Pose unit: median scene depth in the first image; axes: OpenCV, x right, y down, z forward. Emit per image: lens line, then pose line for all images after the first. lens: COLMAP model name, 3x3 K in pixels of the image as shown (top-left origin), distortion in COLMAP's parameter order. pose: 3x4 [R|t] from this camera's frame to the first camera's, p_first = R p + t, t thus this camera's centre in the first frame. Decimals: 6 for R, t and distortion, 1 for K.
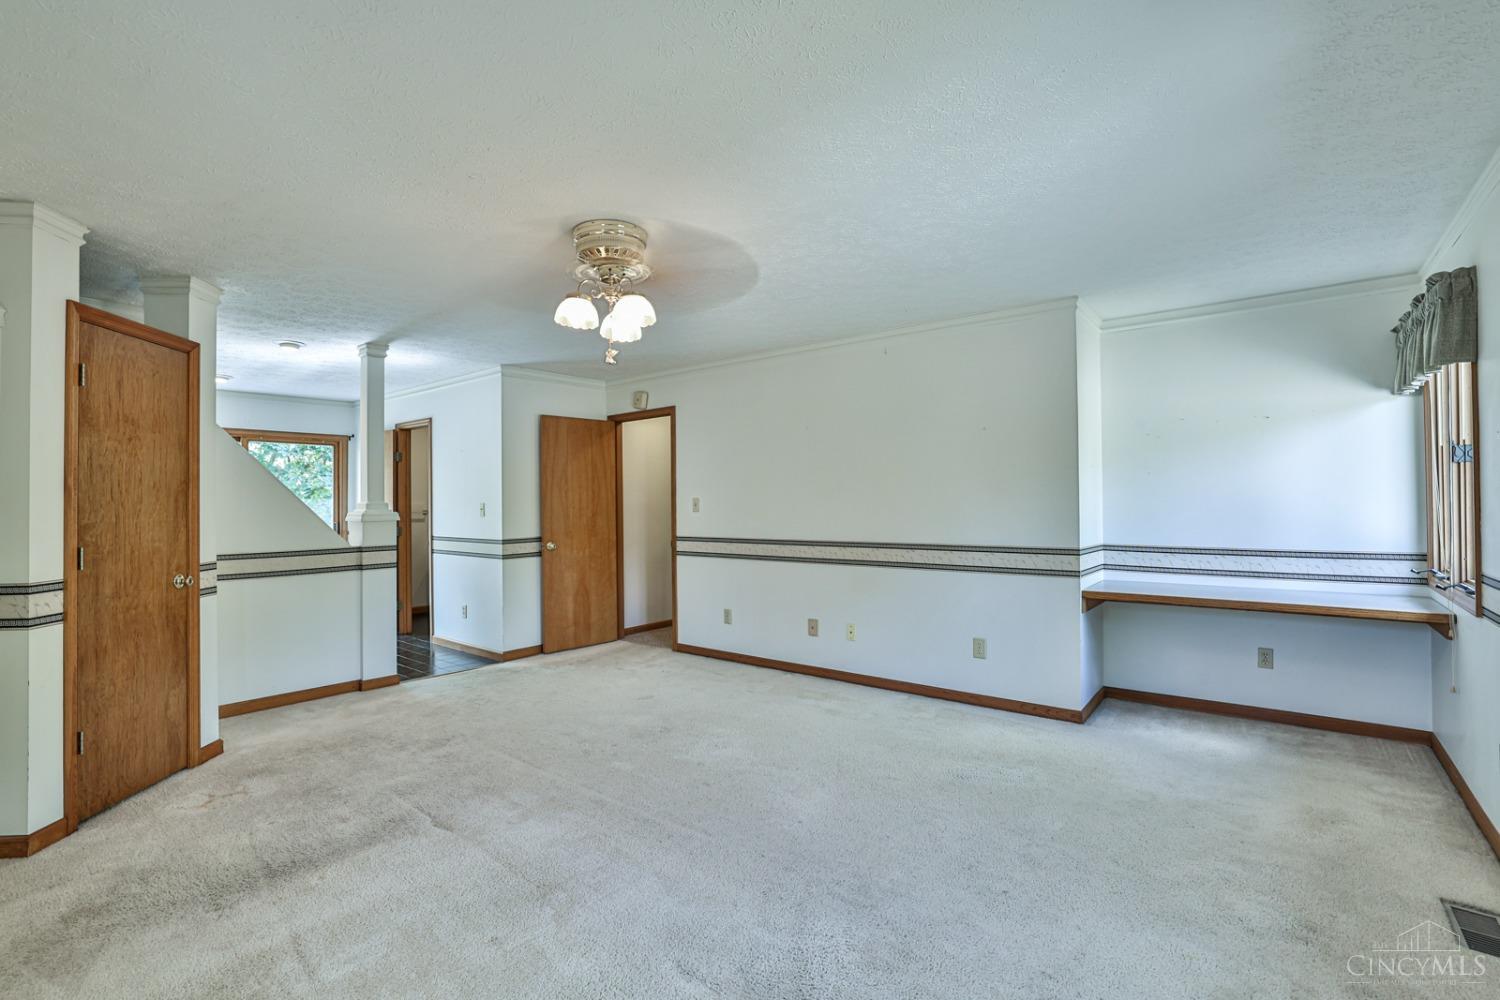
lens RADIAL K [[676.9, 0, 747.5], [0, 676.9, 497.0], [0, 0, 1]] dist [-0.007214, 0.005263]
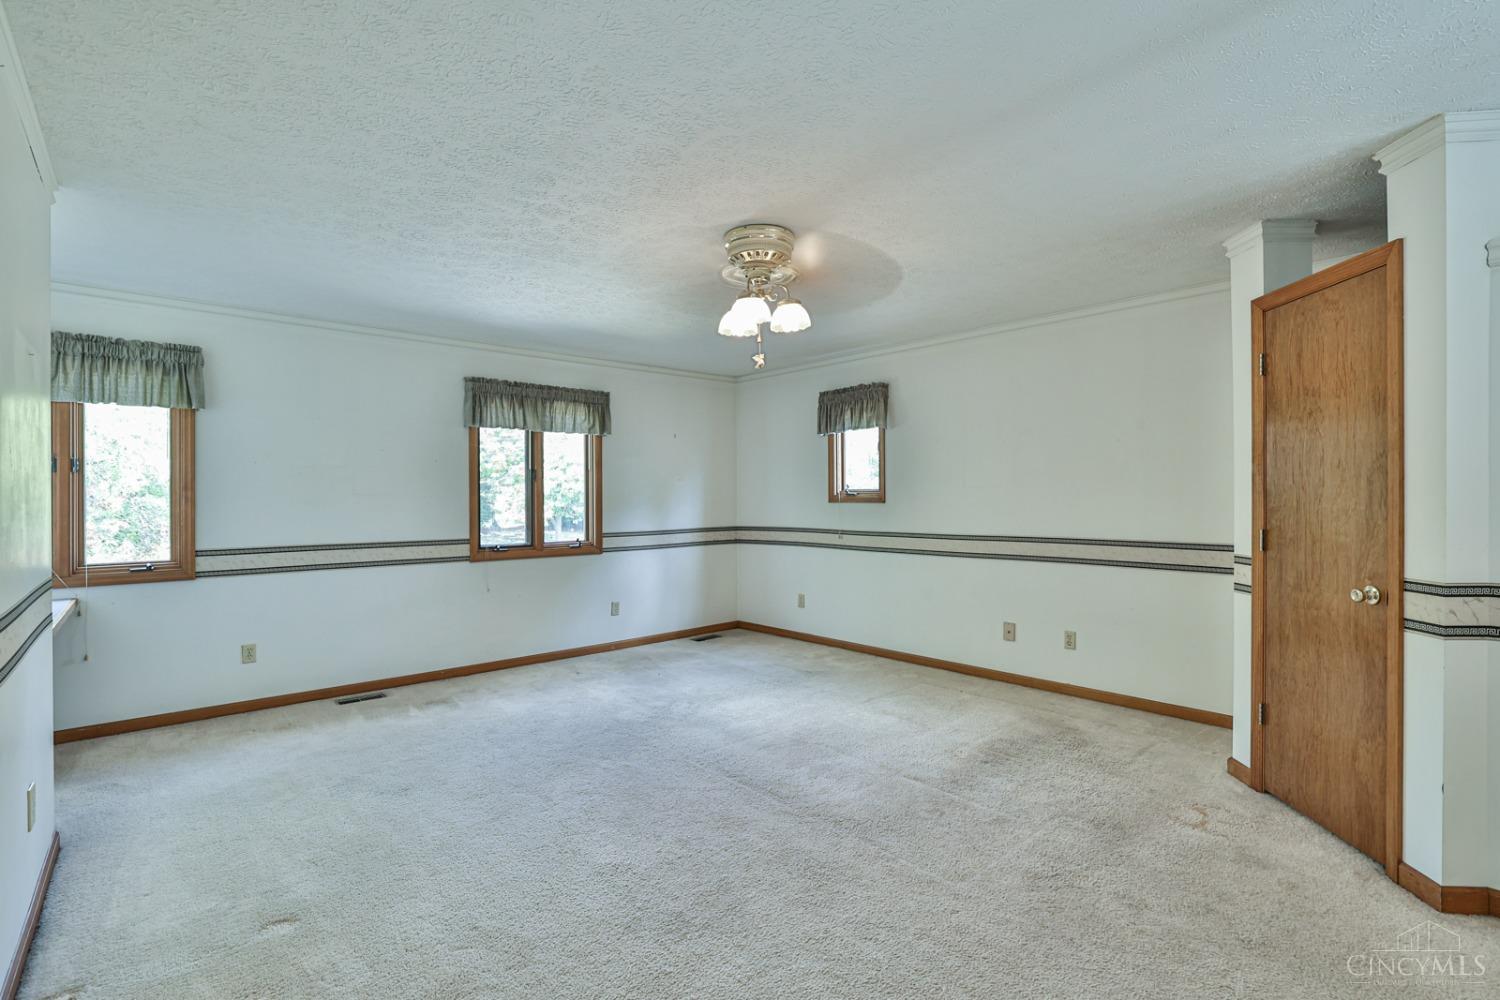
lens RADIAL K [[676.9, 0, 747.6], [0, 676.9, 498.2], [0, 0, 1]] dist [-0.007214, 0.005263]
pose [[-0.987386, 0.014090, 0.157704, -0.333448], [0.013420, 0.999896, -0.005314, 0.018978], [-0.157763, -0.003130, -0.987472, 1.987979]]
